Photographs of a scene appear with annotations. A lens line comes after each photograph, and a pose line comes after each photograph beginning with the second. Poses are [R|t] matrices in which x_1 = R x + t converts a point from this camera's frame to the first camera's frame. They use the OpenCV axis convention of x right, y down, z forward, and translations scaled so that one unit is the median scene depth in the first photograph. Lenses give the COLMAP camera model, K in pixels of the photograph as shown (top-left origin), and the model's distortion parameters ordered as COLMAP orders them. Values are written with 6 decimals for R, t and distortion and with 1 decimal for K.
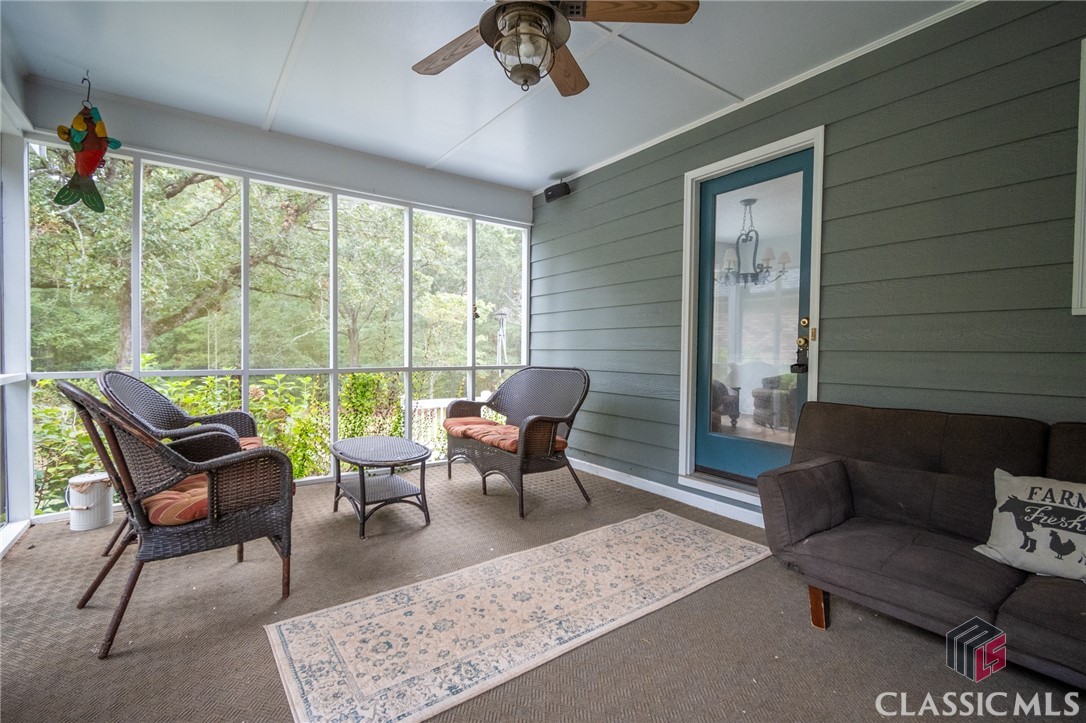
lens RADIAL K [[476.5, 0, 538.4], [0, 476.5, 362.2], [0, 0, 1]] dist [0.004918, -0.002566]
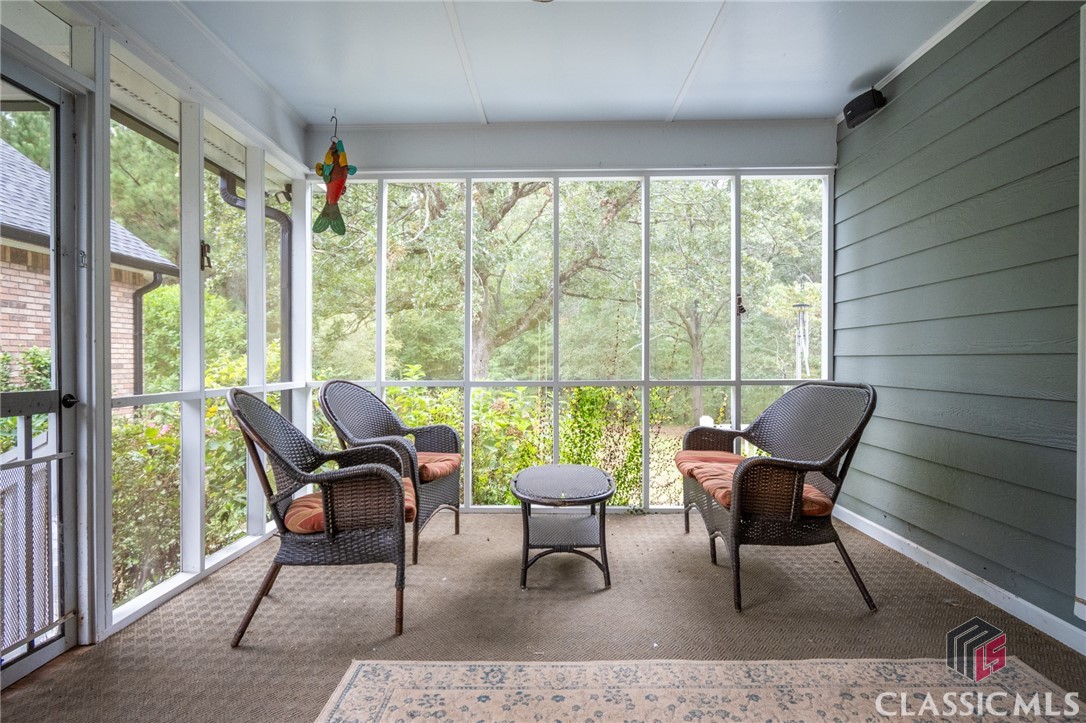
lens RADIAL K [[592.1, 0, 543.5], [0, 592.1, 362.6], [0, 0, 1]] dist [0.002999, -0.002424]
pose [[0.808183, -0.006418, -0.588896, 0.215538], [-0.005921, 0.999802, -0.019022, 0.000768], [0.588902, 0.018860, 0.807985, 0.157012]]
